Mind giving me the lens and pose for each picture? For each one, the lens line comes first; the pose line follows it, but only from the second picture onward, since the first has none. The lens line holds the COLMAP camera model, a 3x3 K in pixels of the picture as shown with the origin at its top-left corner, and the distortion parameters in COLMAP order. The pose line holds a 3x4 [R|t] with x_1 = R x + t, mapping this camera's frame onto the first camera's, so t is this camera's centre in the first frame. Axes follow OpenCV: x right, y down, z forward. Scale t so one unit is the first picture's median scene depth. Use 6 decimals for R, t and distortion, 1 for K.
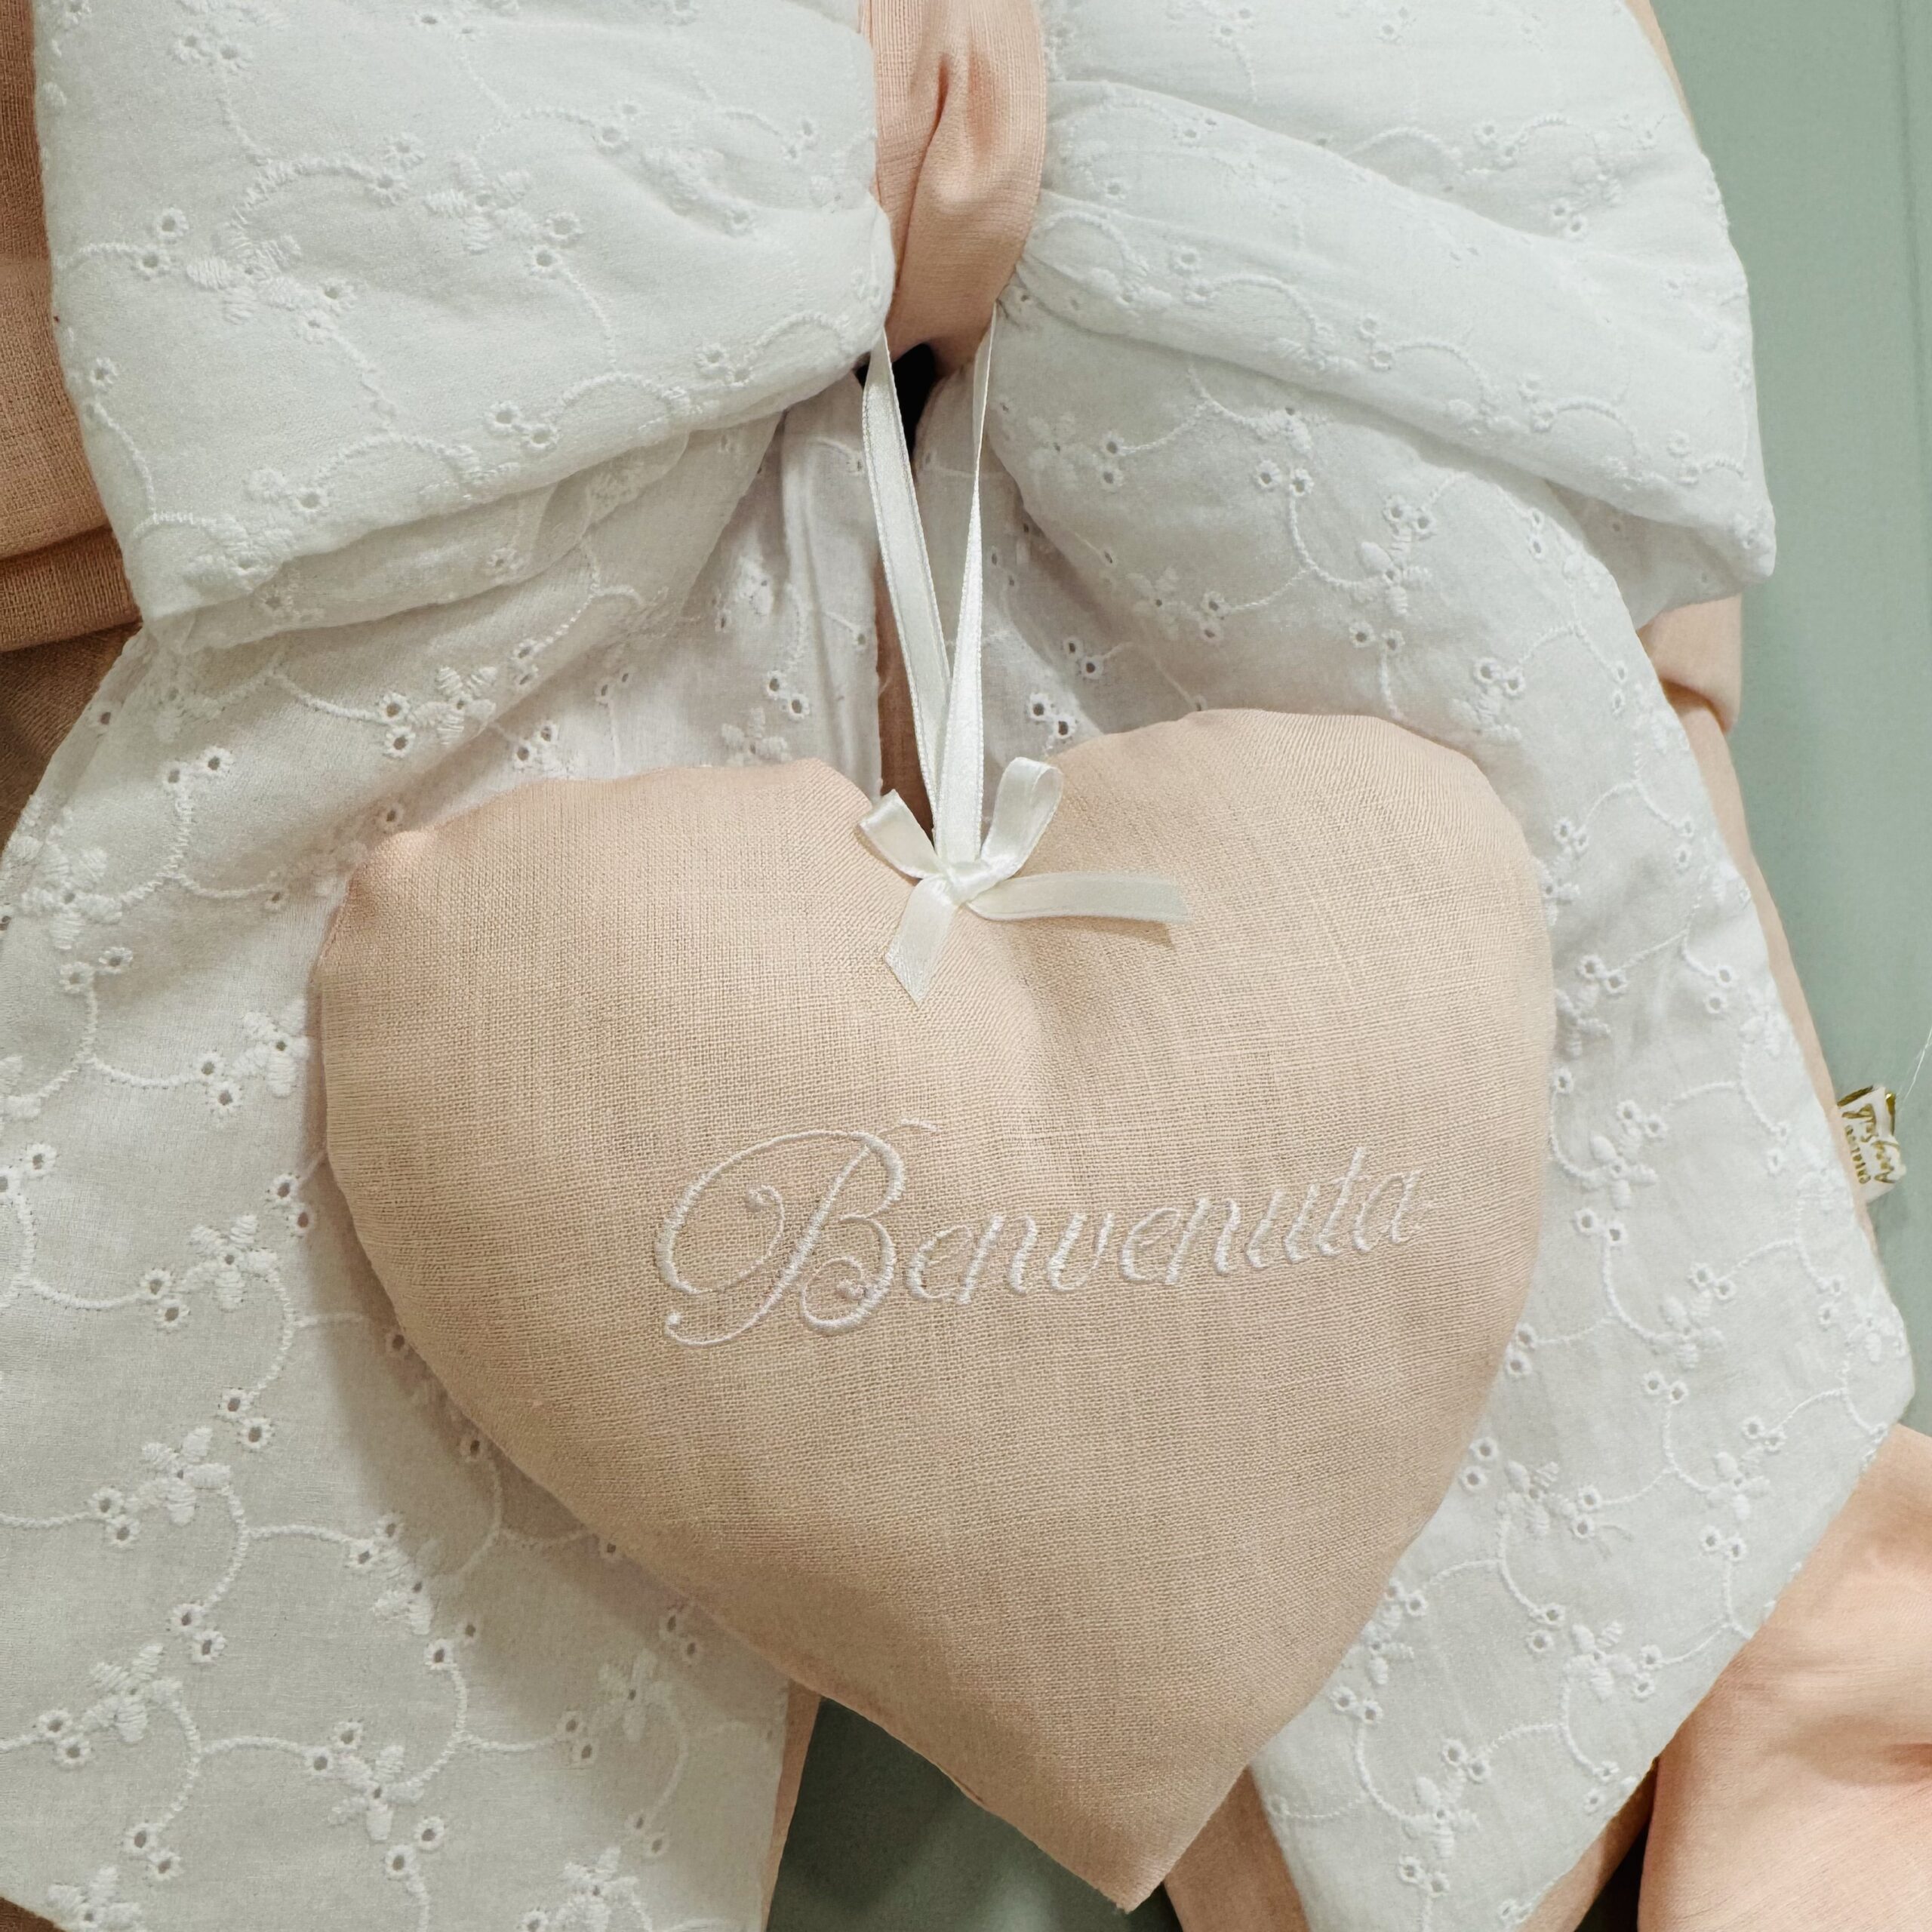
lens RADIAL K [[1819.5, 0, 926.9], [0, 1819.5, 875.5], [0, 0, 1]] dist [-0.003531, 0.001447]
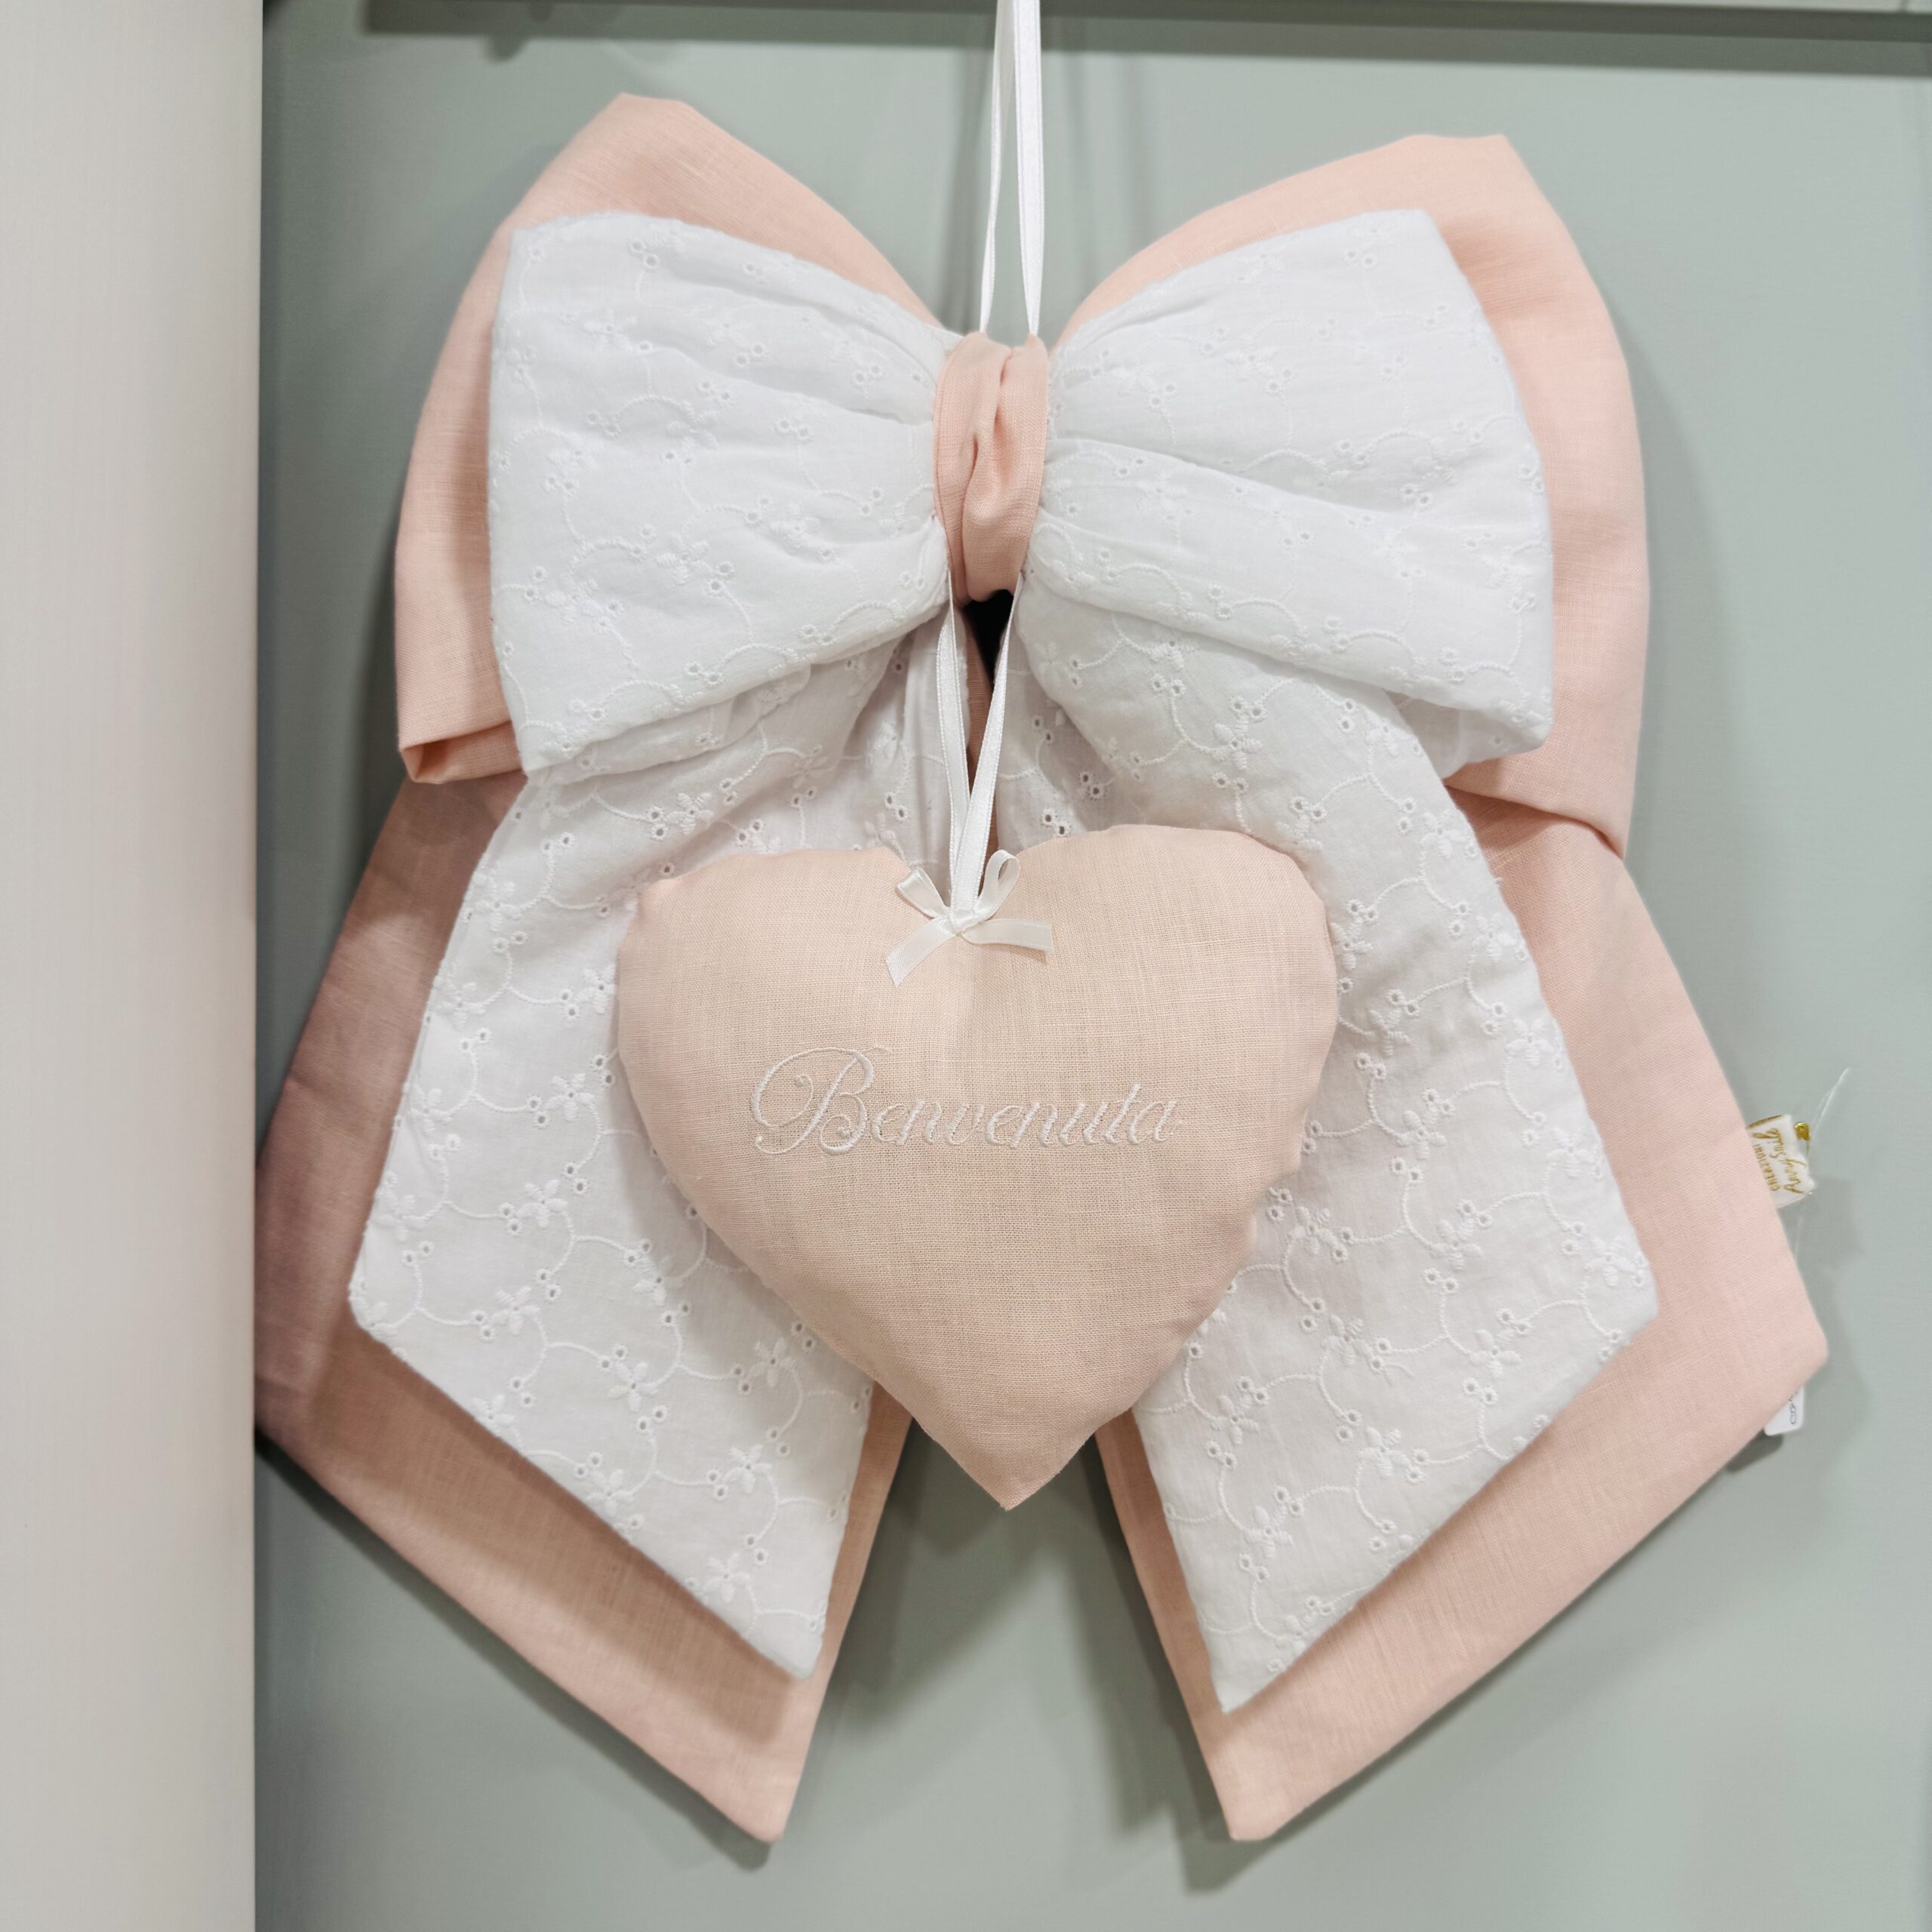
lens RADIAL K [[1921.2, 0, 967.5], [0, 1921.2, 982.7], [0, 0, 1]] dist [0.241074, -0.716767]
pose [[0.937249, 0.062866, -0.342946, 0.649026], [-0.046556, 0.997367, 0.055593, -0.039445], [0.345538, -0.036138, 0.937709, -0.716928]]
